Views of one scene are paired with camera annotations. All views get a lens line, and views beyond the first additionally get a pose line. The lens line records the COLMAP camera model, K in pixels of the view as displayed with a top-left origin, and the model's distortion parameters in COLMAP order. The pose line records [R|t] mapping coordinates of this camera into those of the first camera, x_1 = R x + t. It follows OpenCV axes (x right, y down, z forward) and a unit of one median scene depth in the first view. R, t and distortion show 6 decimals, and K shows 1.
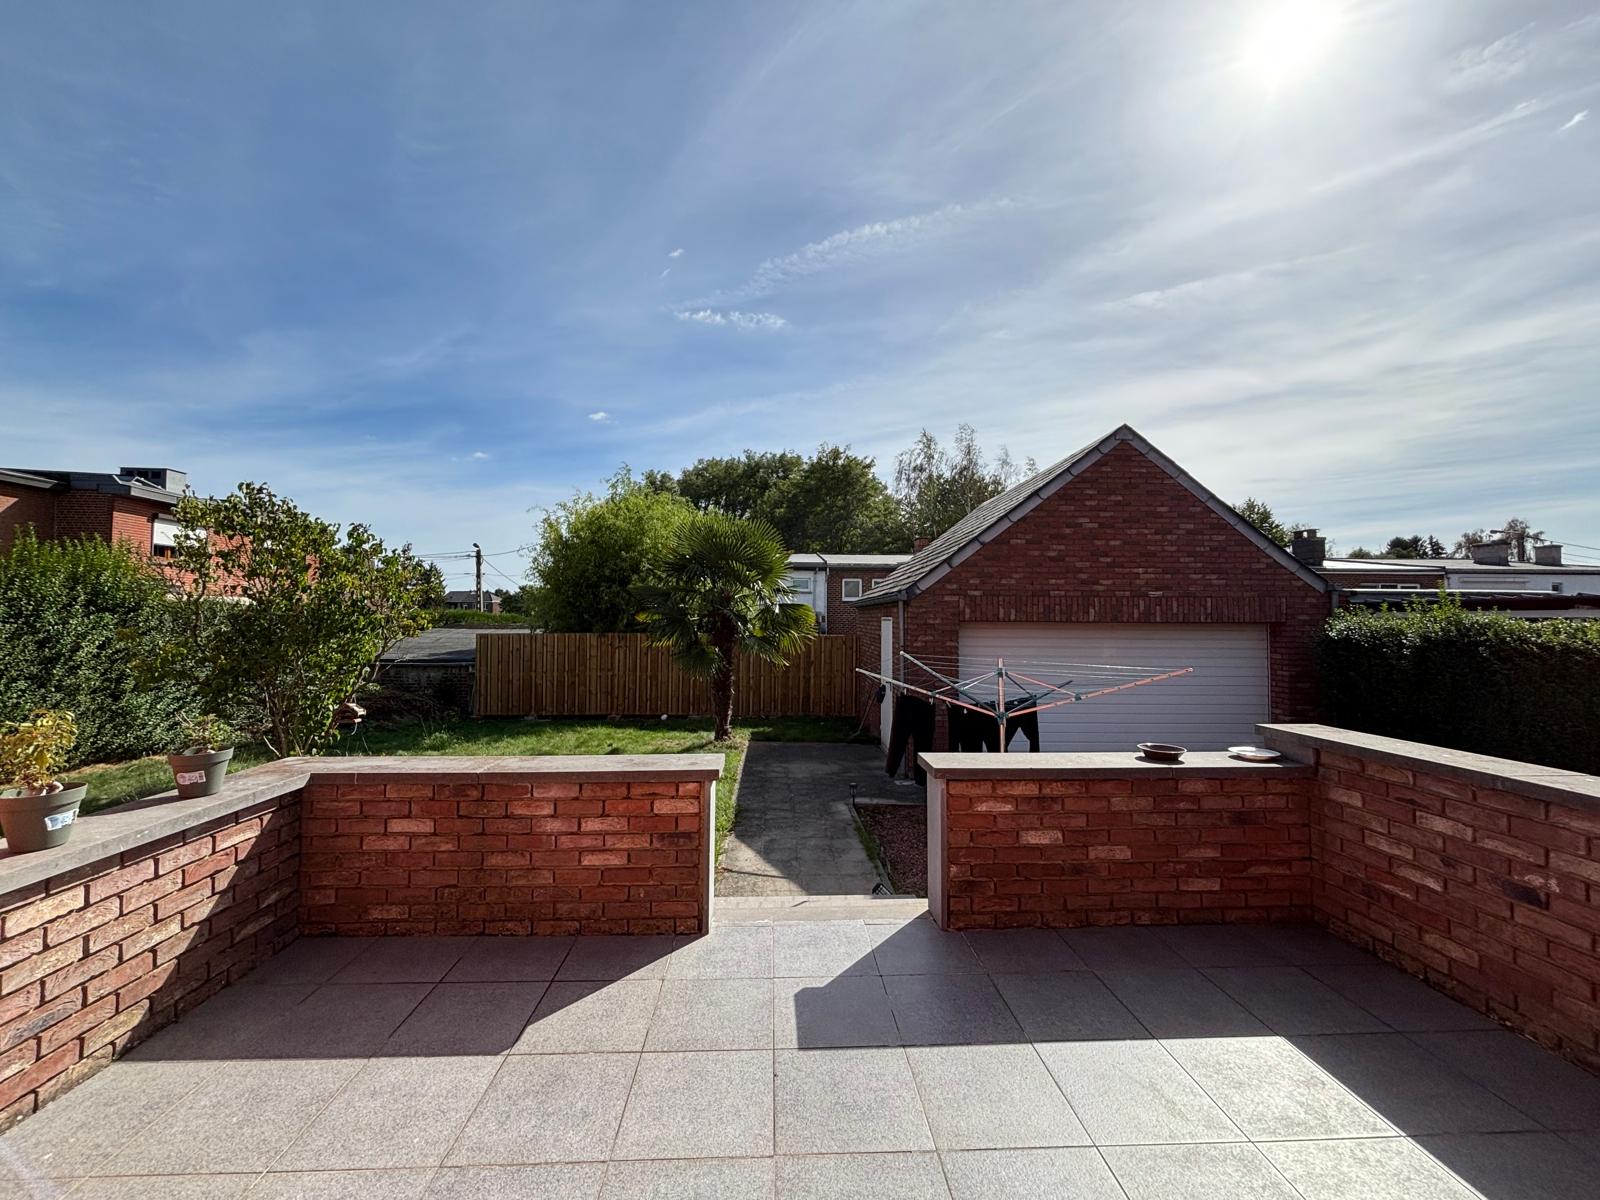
lens RADIAL K [[644.6, 0, 803.3], [0, 644.6, 596.3], [0, 0, 1]] dist [-0.003908, 0.002676]
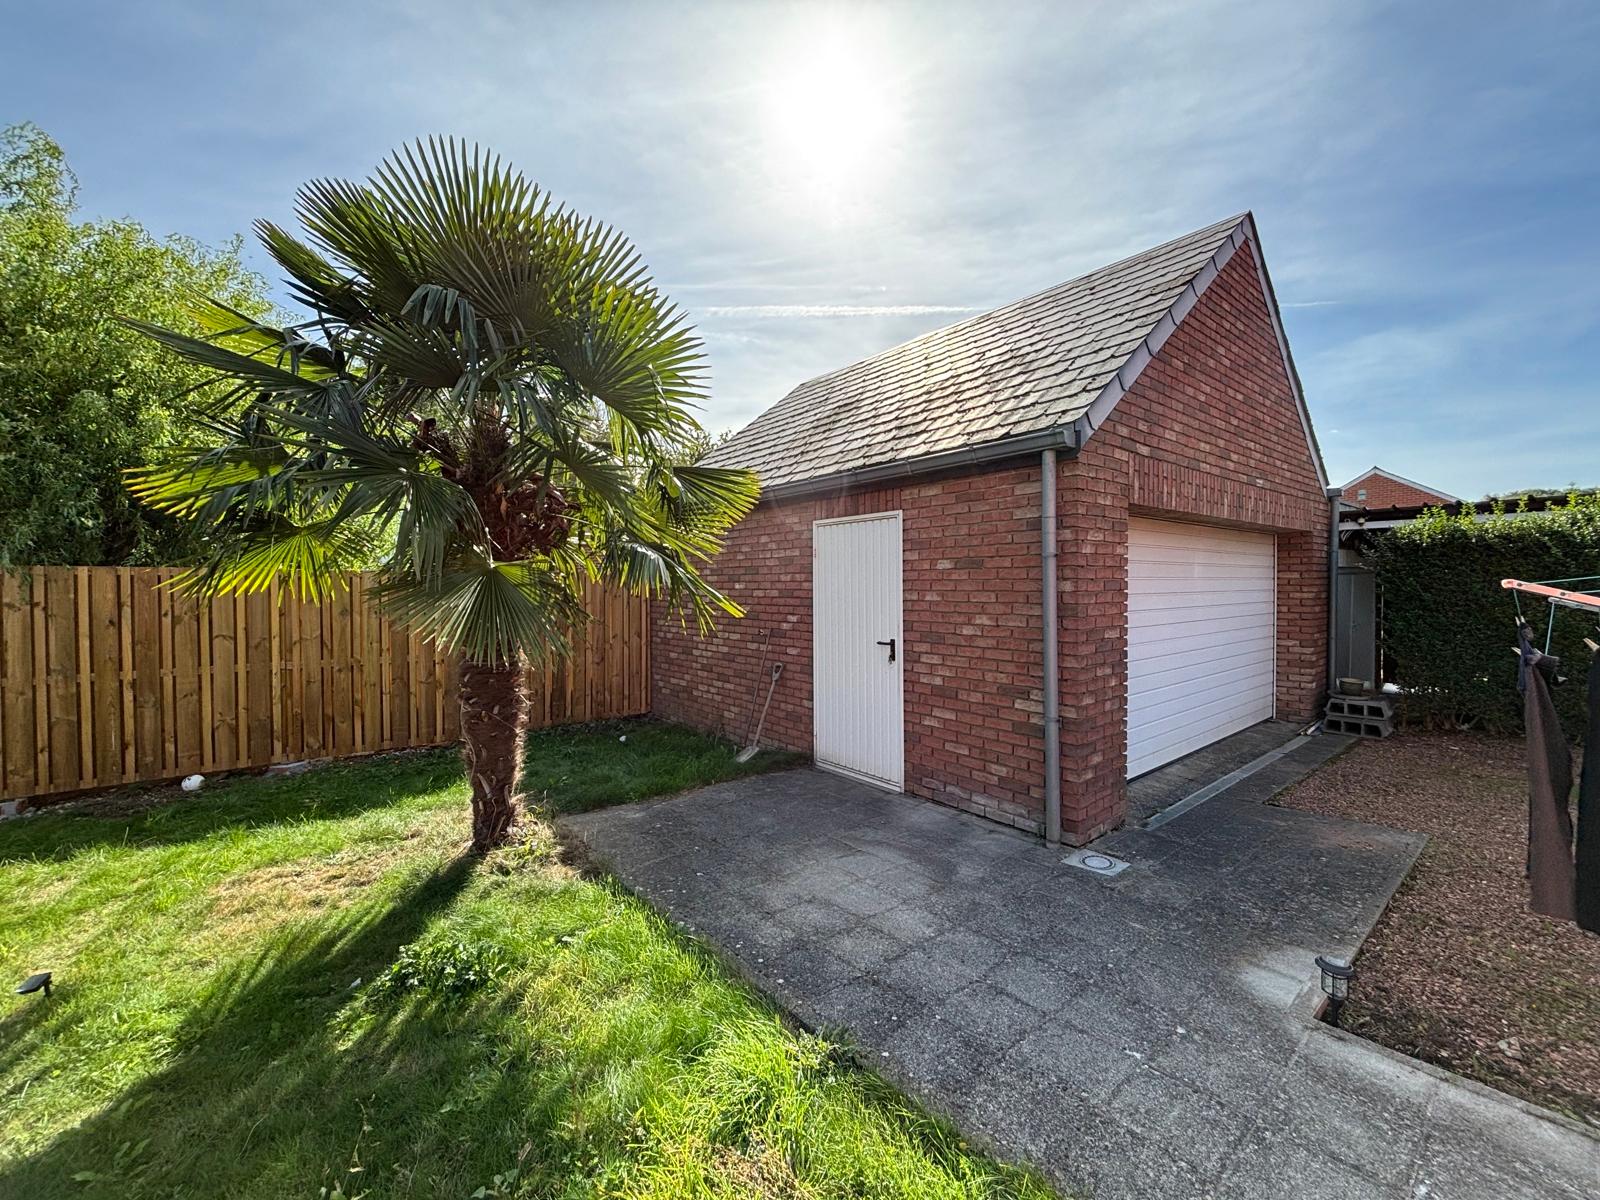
lens RADIAL K [[644.6, 0, 799.8], [0, 644.6, 597.7], [0, 0, 1]] dist [-0.003908, 0.002676]
pose [[0.793271, -0.025075, 0.608352, -0.189087], [-0.007147, 0.998699, 0.050484, 0.065269], [-0.608826, -0.044395, 0.792060, 0.566556]]
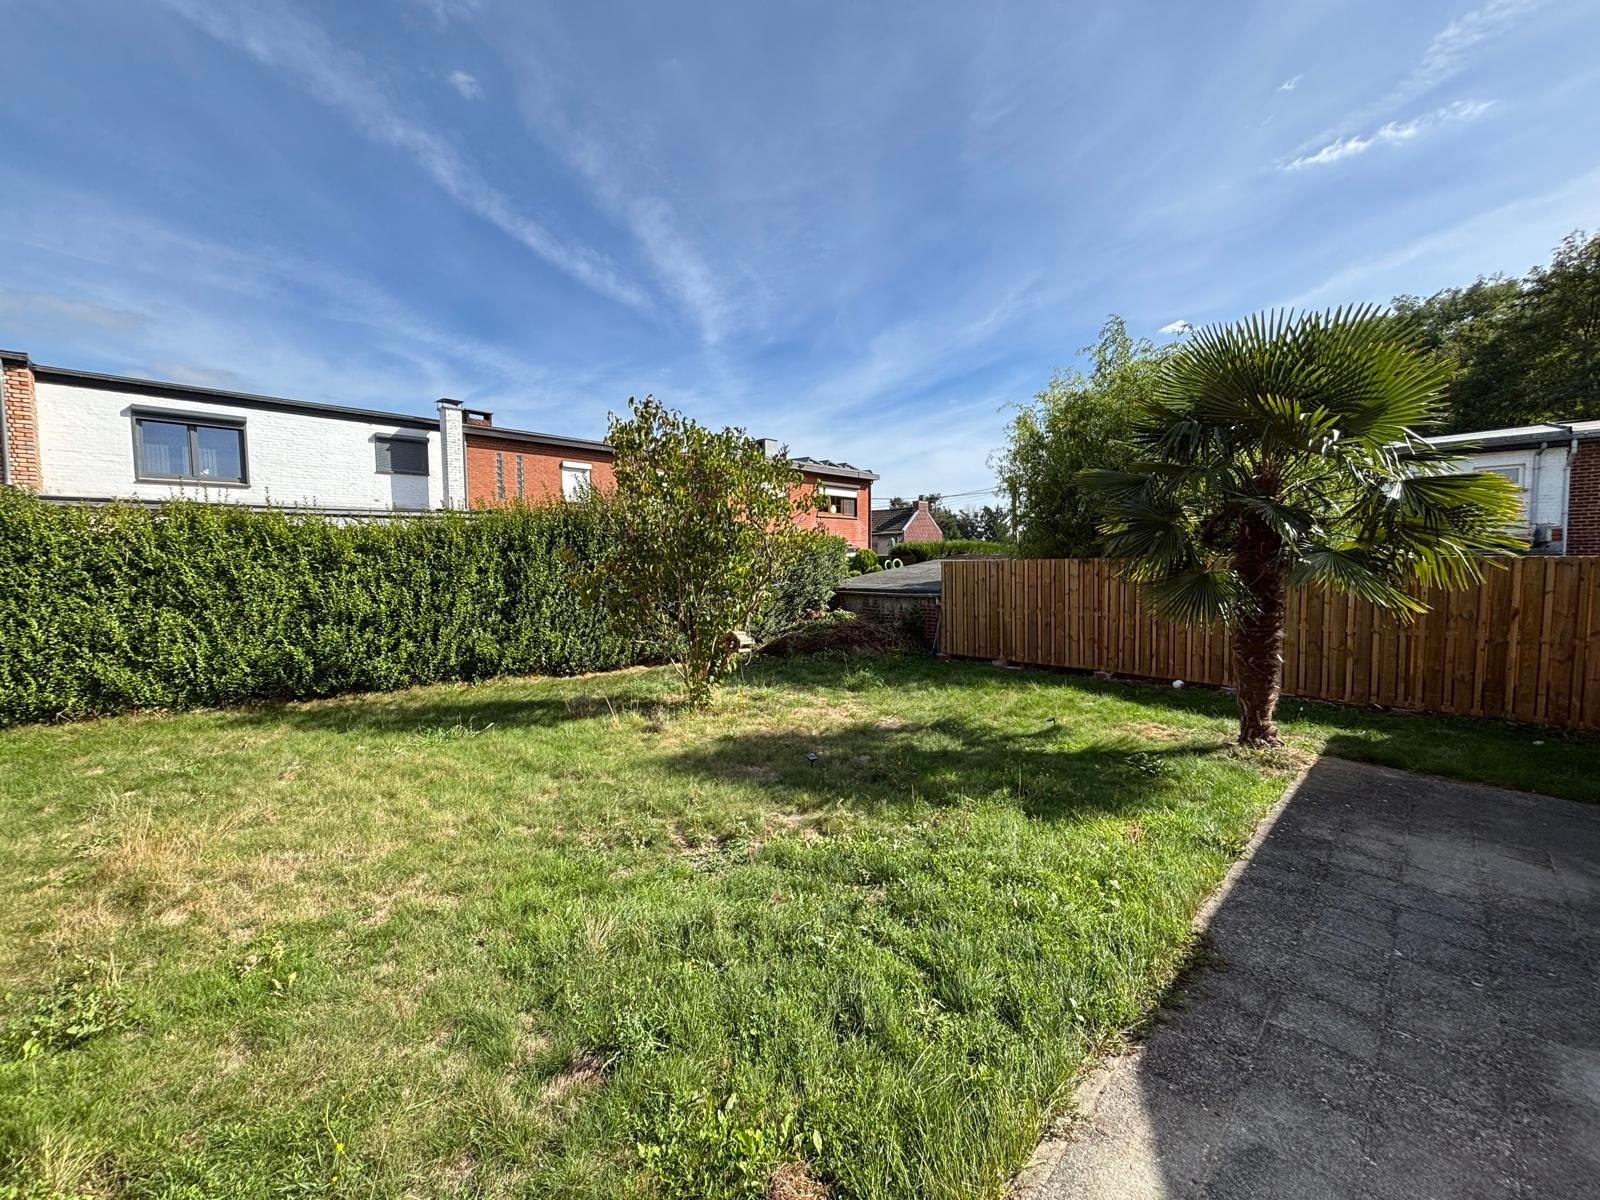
lens RADIAL K [[644.6, 0, 793.5], [0, 644.6, 590.8], [0, 0, 1]] dist [-0.003908, 0.002676]
pose [[0.667367, 0.023514, -0.744358, 0.014245], [0.040709, 0.996855, 0.067989, 0.036710], [0.743616, -0.075676, 0.664311, 0.322393]]
